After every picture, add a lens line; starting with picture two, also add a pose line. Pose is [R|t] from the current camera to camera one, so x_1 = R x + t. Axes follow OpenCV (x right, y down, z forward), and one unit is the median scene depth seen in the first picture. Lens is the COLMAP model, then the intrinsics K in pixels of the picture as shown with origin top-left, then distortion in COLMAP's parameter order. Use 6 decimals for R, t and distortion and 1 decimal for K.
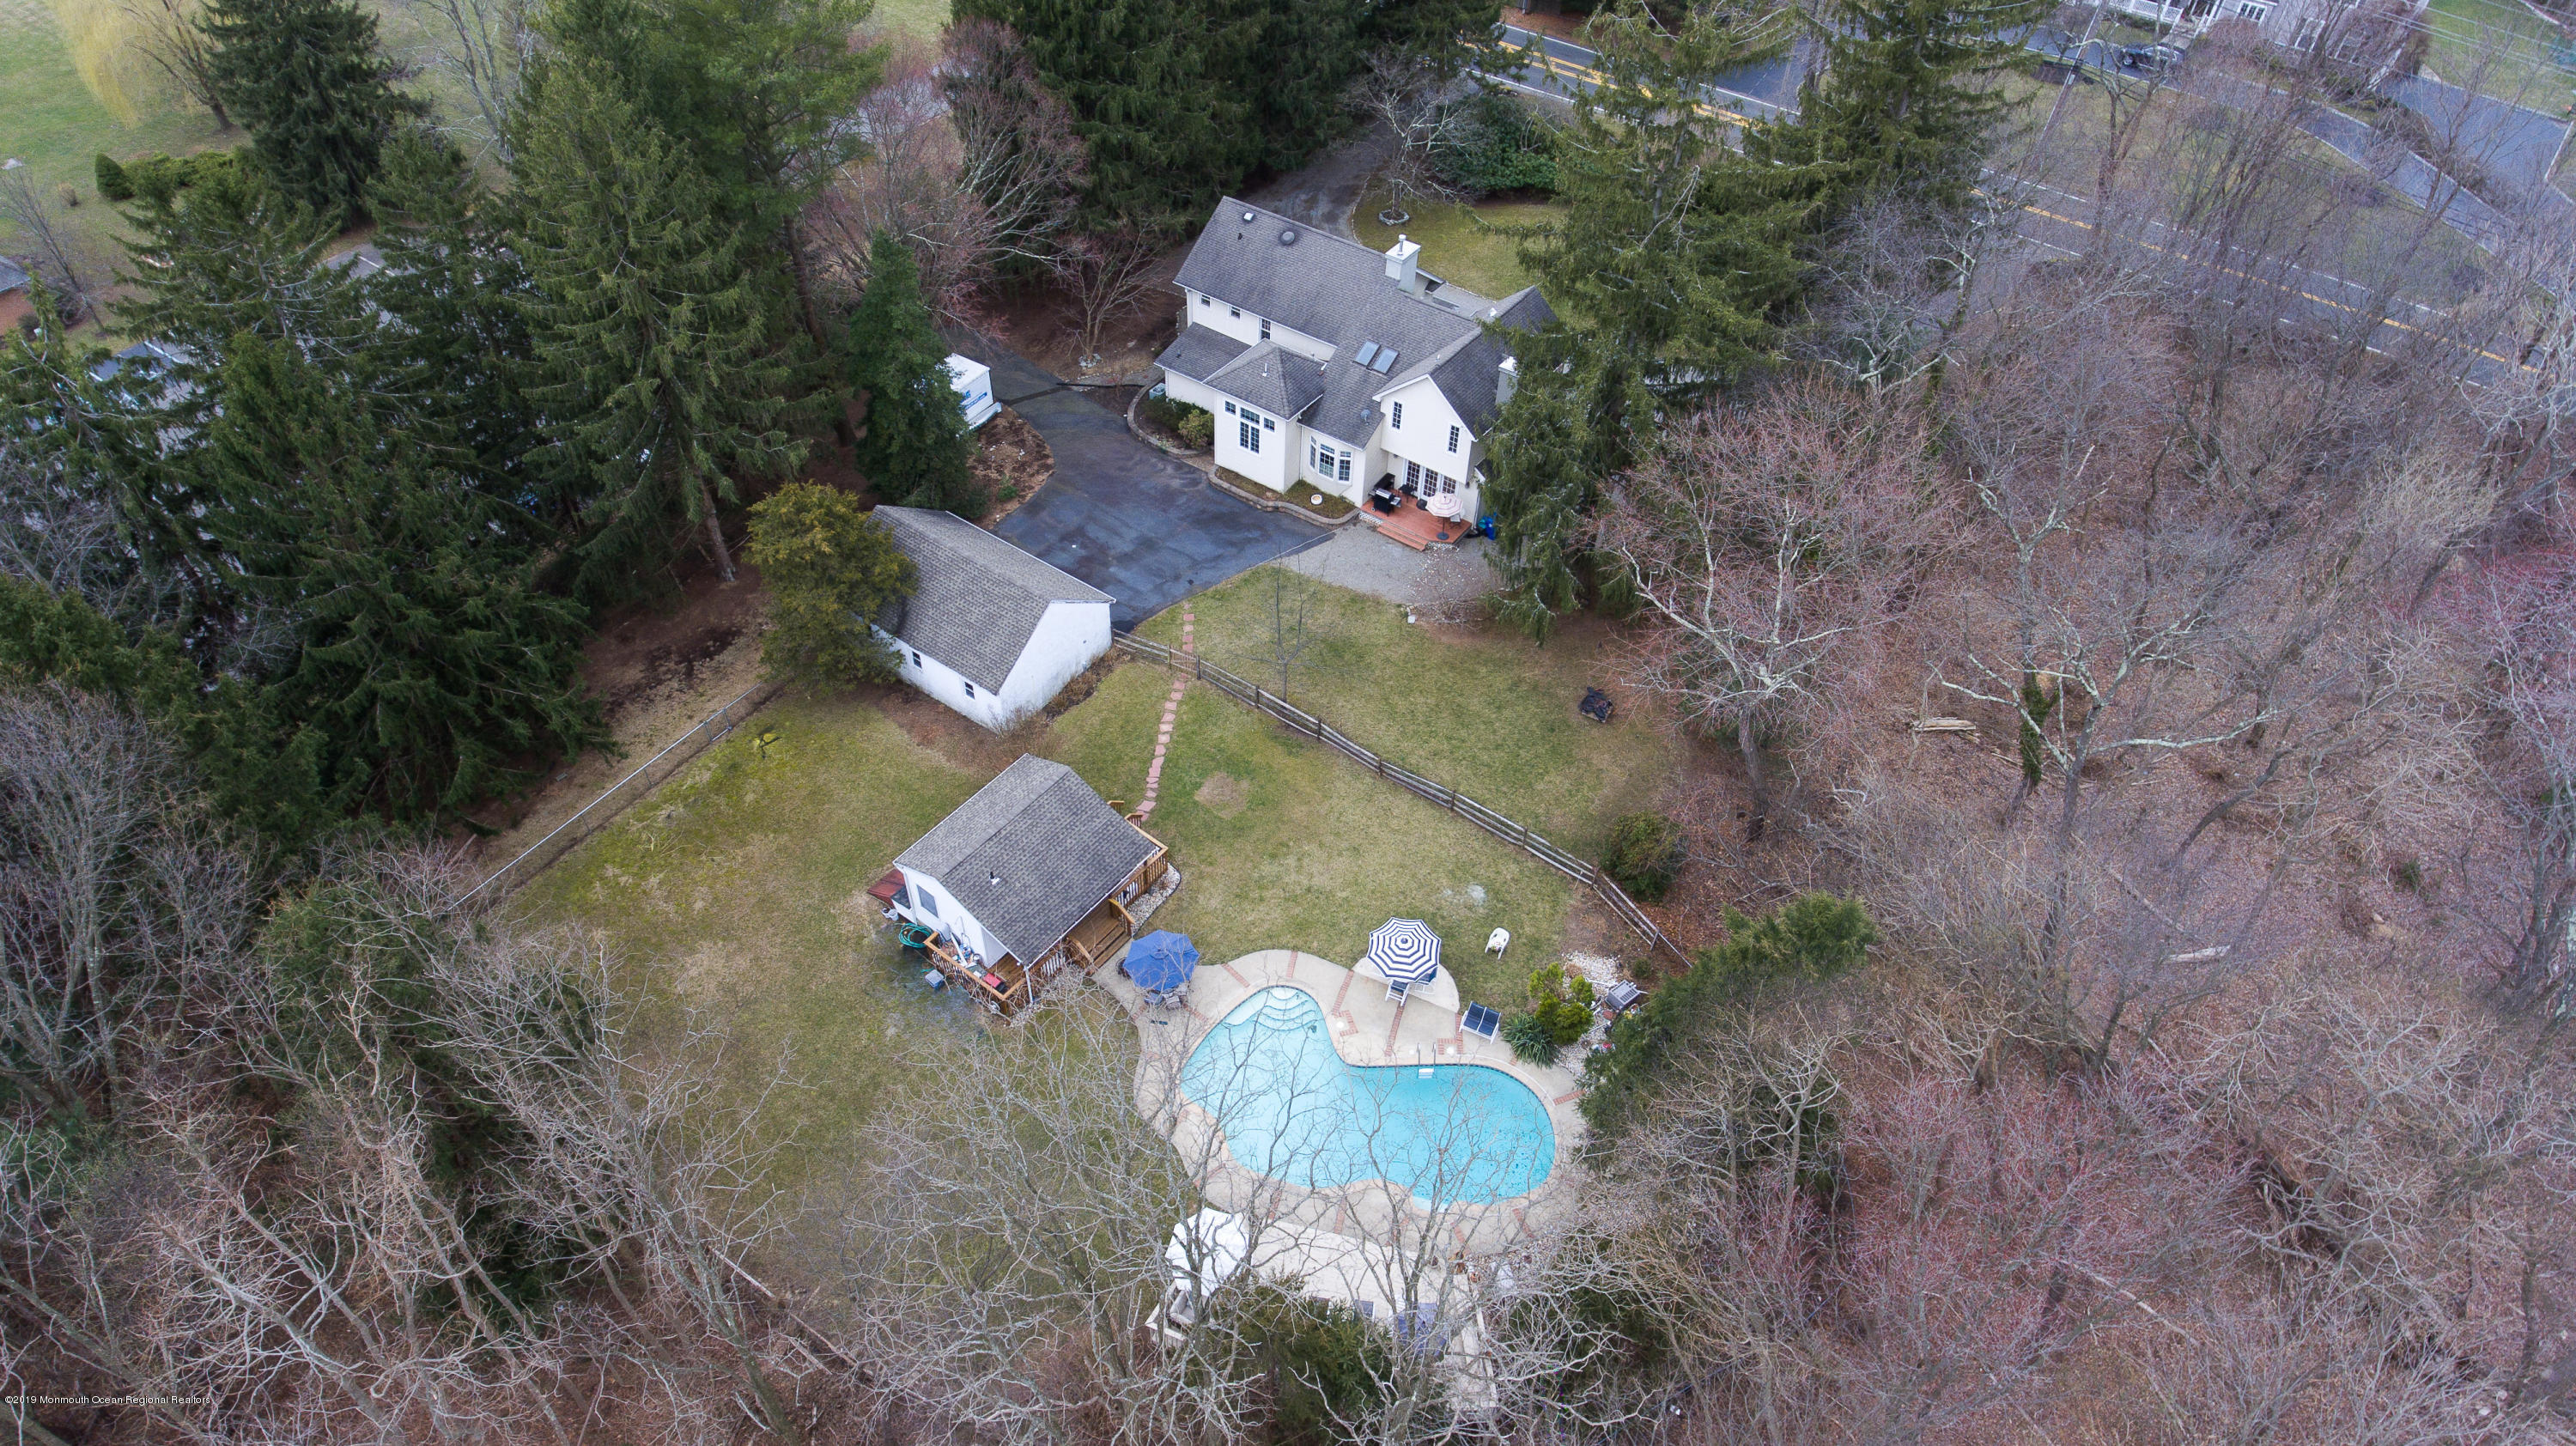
lens RADIAL K [[1529.1, 0, 1285.8], [0, 1529.1, 716.0], [0, 0, 1]] dist [0.003248, 0.000538]
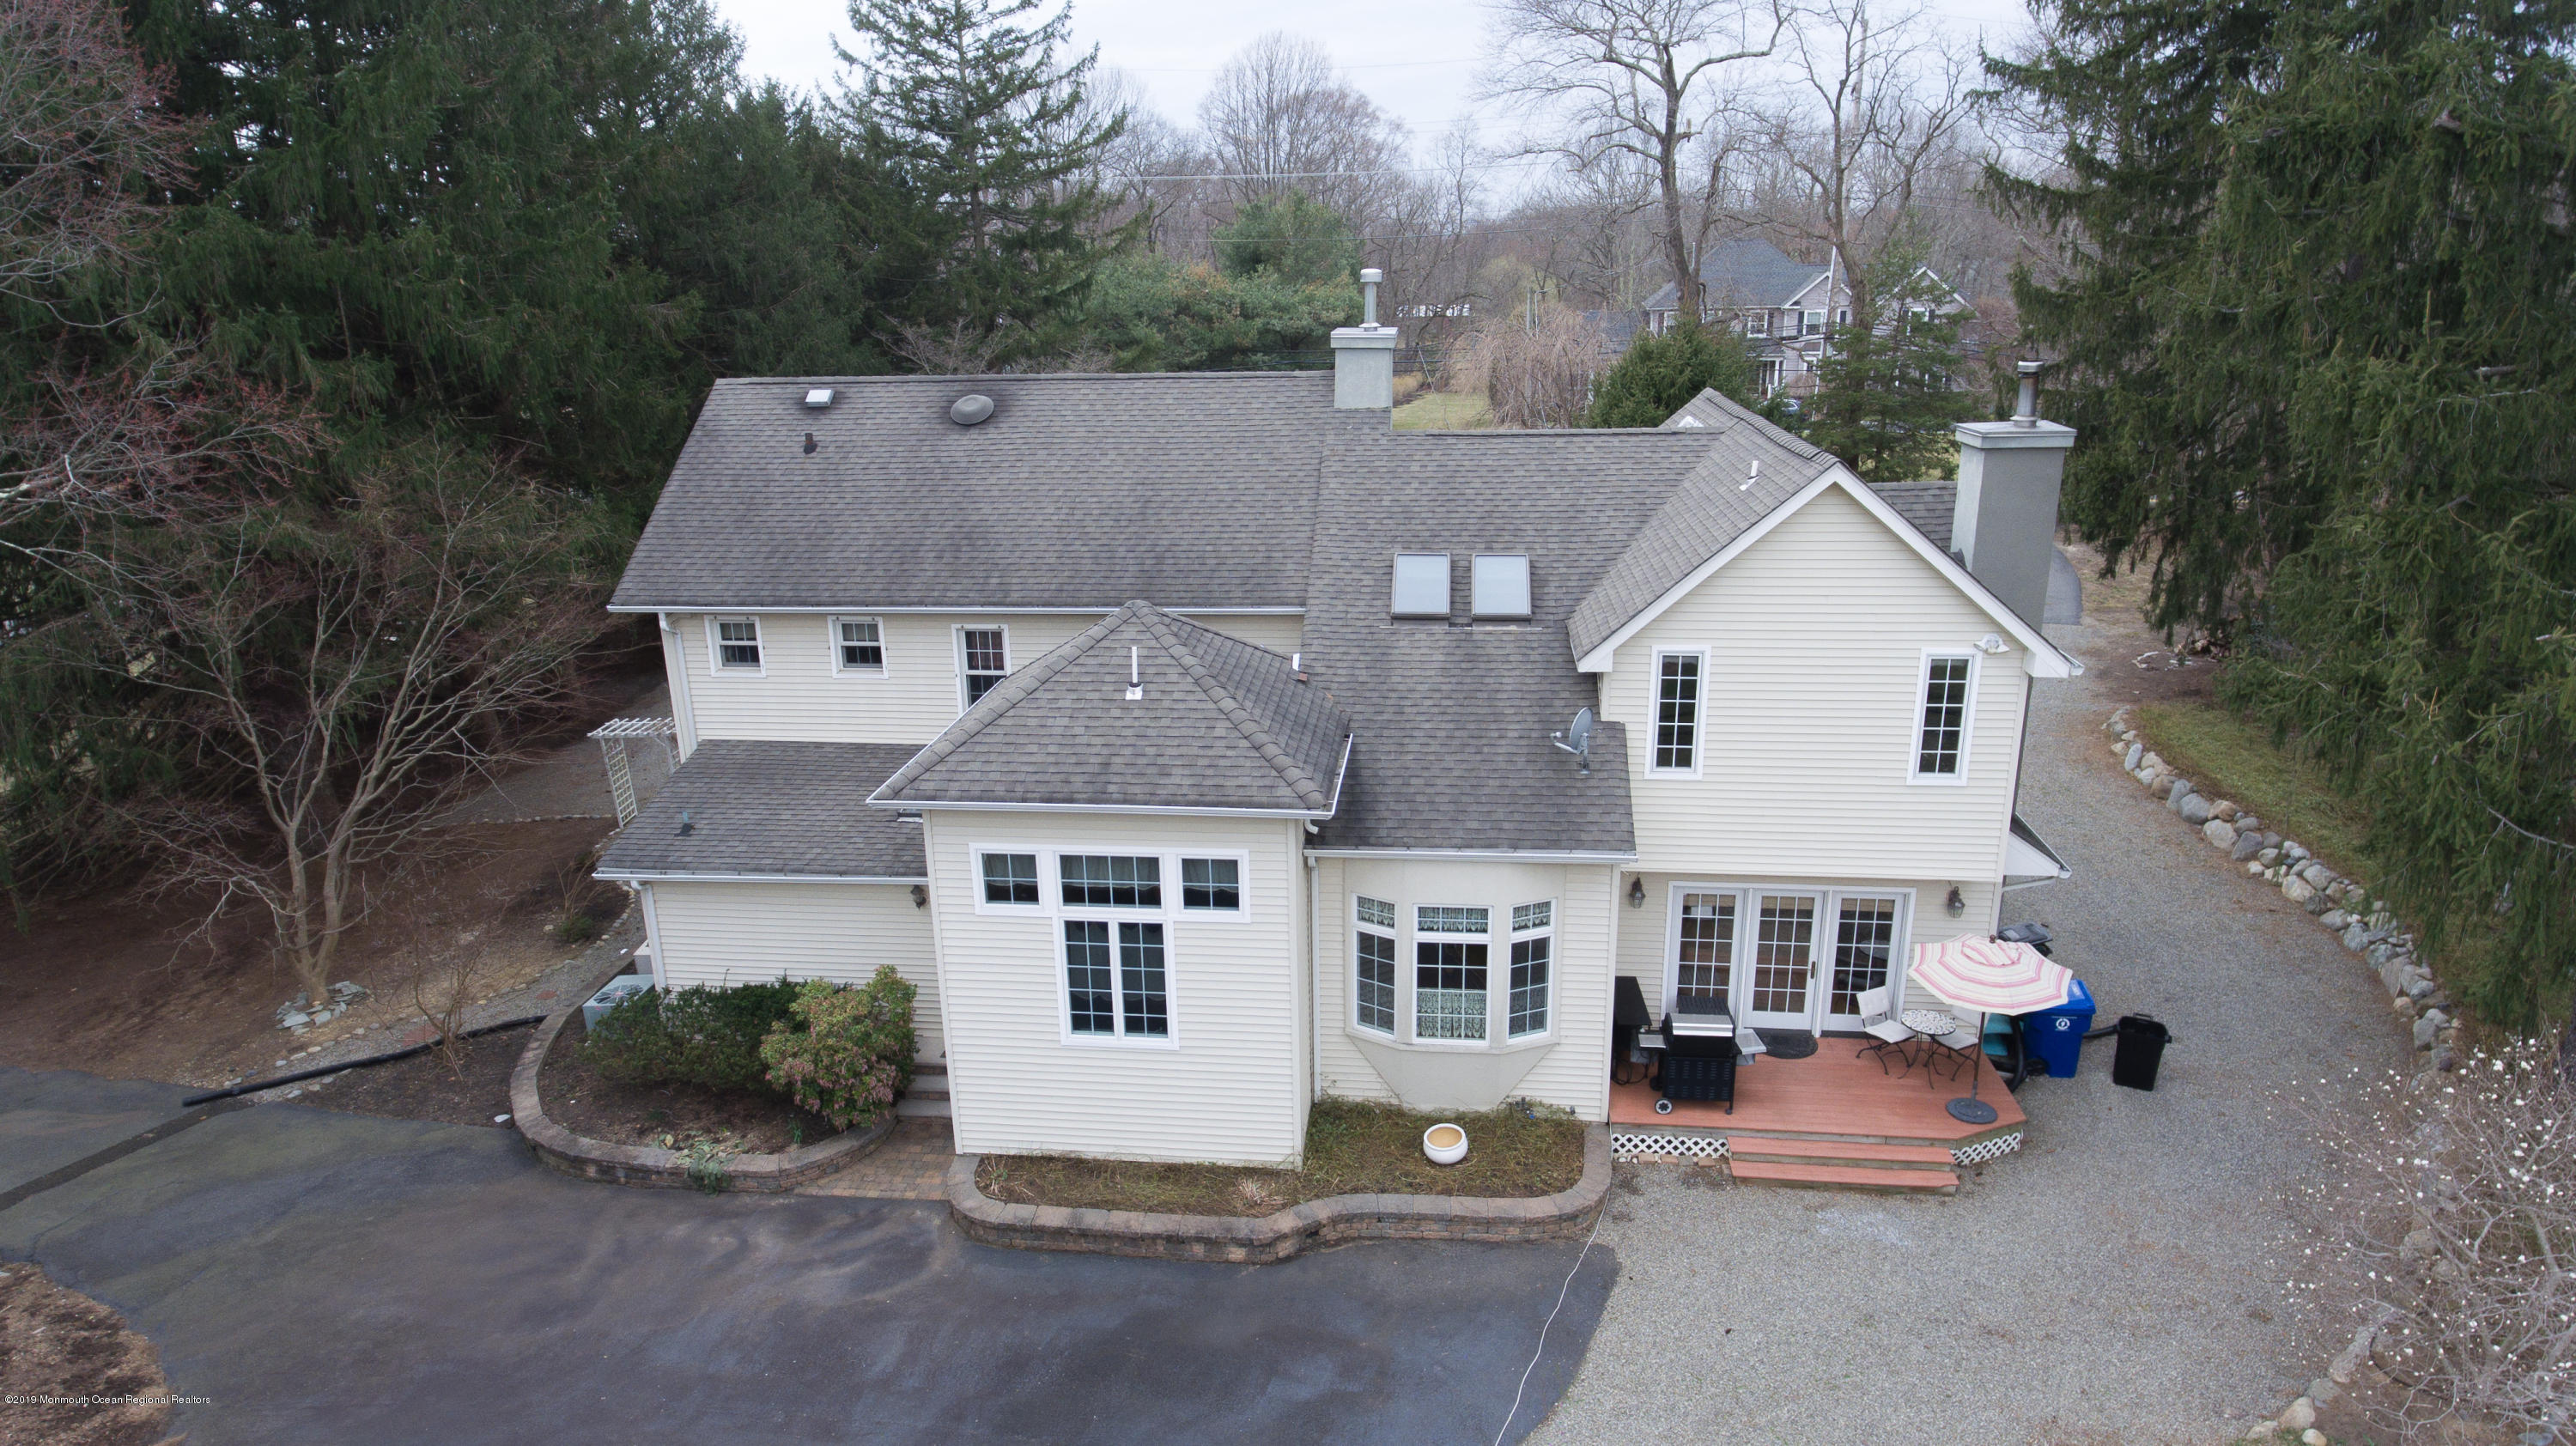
lens RADIAL K [[1529.1, 0, 1280.3], [0, 1529.1, 730.8], [0, 0, 1]] dist [0.003248, 0.000538]
pose [[0.878796, -0.189427, 0.437991, -0.097992], [0.367867, 0.853555, -0.368943, -0.118163], [-0.303961, 0.485347, 0.819784, 0.779465]]
